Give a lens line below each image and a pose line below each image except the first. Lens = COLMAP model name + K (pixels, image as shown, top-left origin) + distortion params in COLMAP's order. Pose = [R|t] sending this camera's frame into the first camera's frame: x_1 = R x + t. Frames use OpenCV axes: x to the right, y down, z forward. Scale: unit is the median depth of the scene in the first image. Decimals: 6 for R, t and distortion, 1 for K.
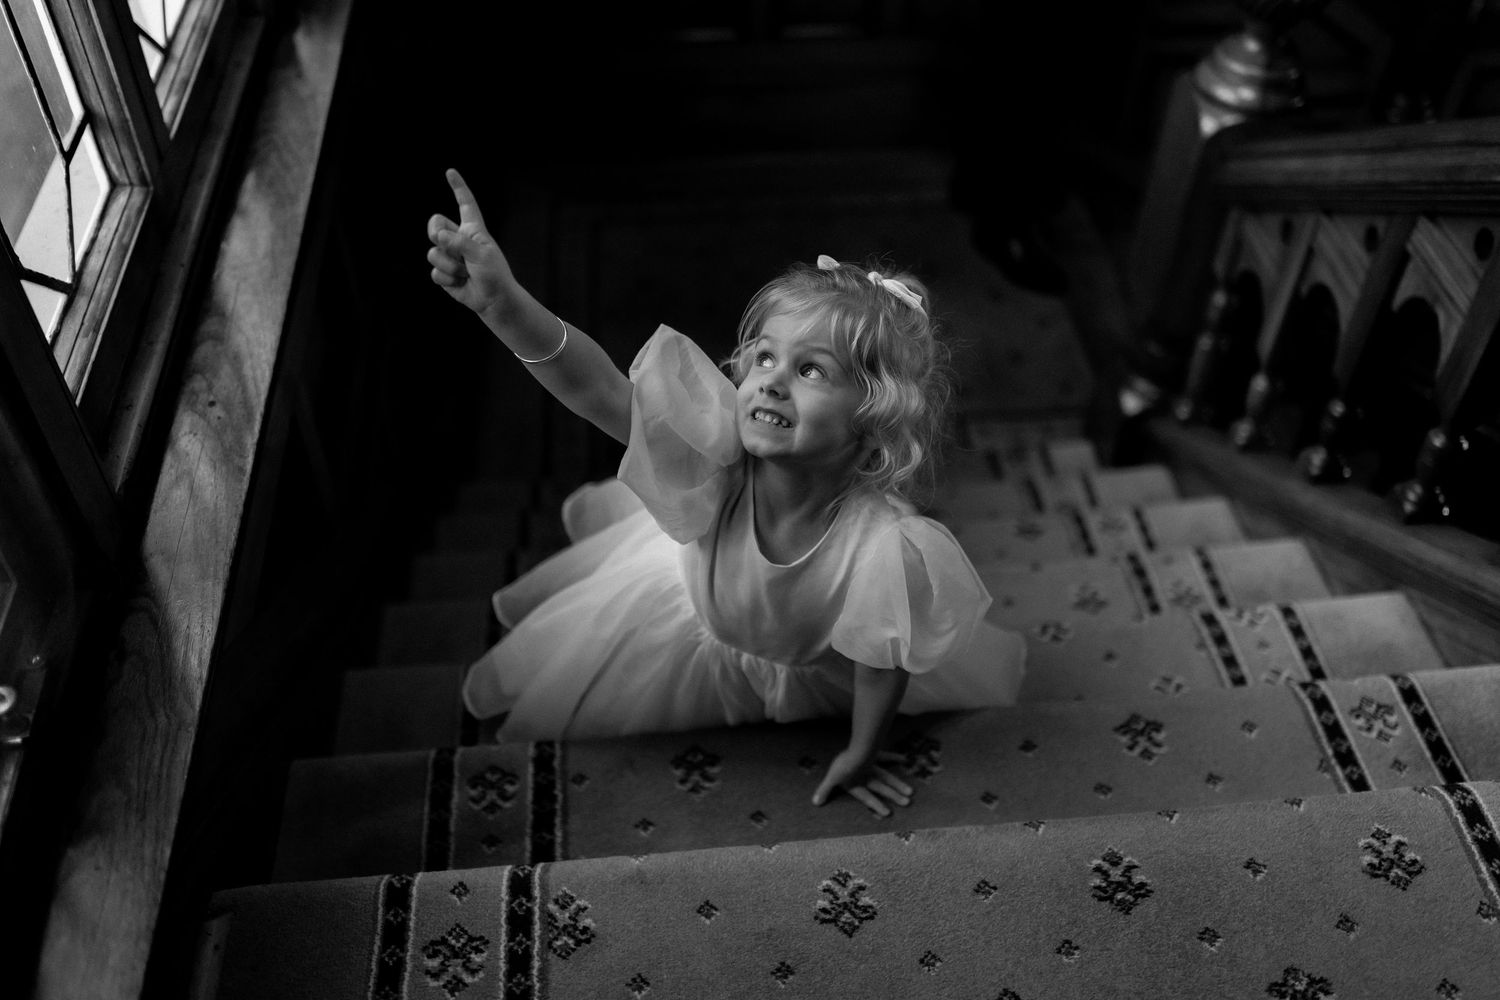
lens RADIAL K [[1405.9, 0, 755.1], [0, 1405.9, 471.6], [0, 0, 1]] dist [0.007274, -0.006717]
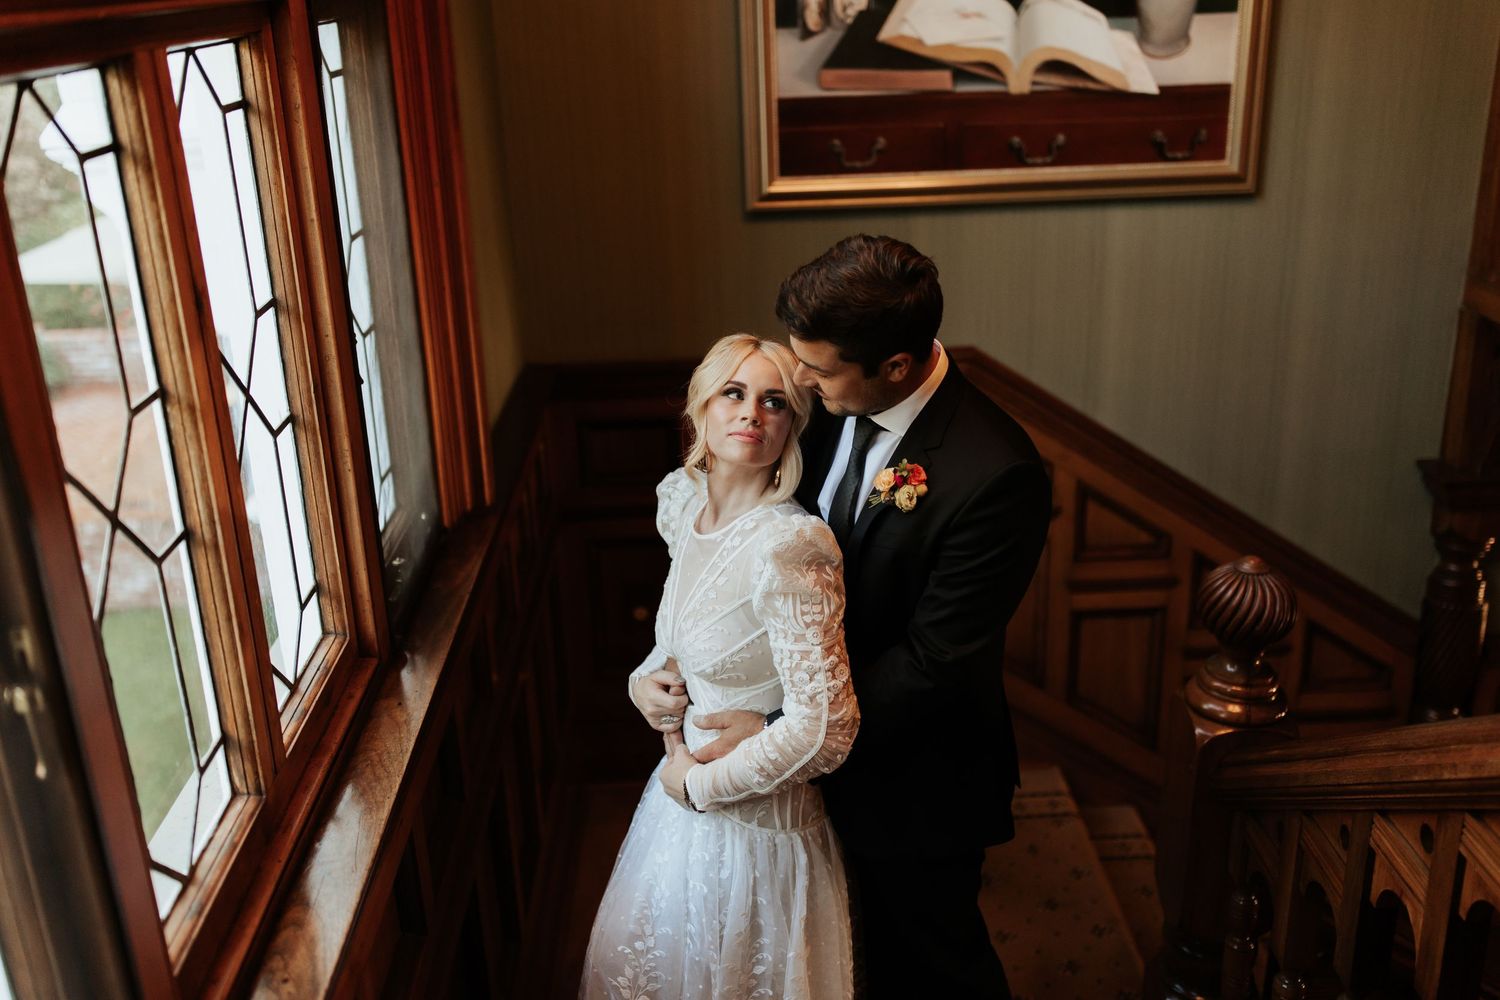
lens RADIAL K [[1405.9, 0, 755.1], [0, 1405.9, 471.6], [0, 0, 1]] dist [0.007274, -0.006717]
pose [[0.997076, -0.026124, -0.071810, 0.089766], [-0.006433, 0.907716, -0.419536, 0.051500], [0.076143, 0.418771, 0.904894, -0.187944]]
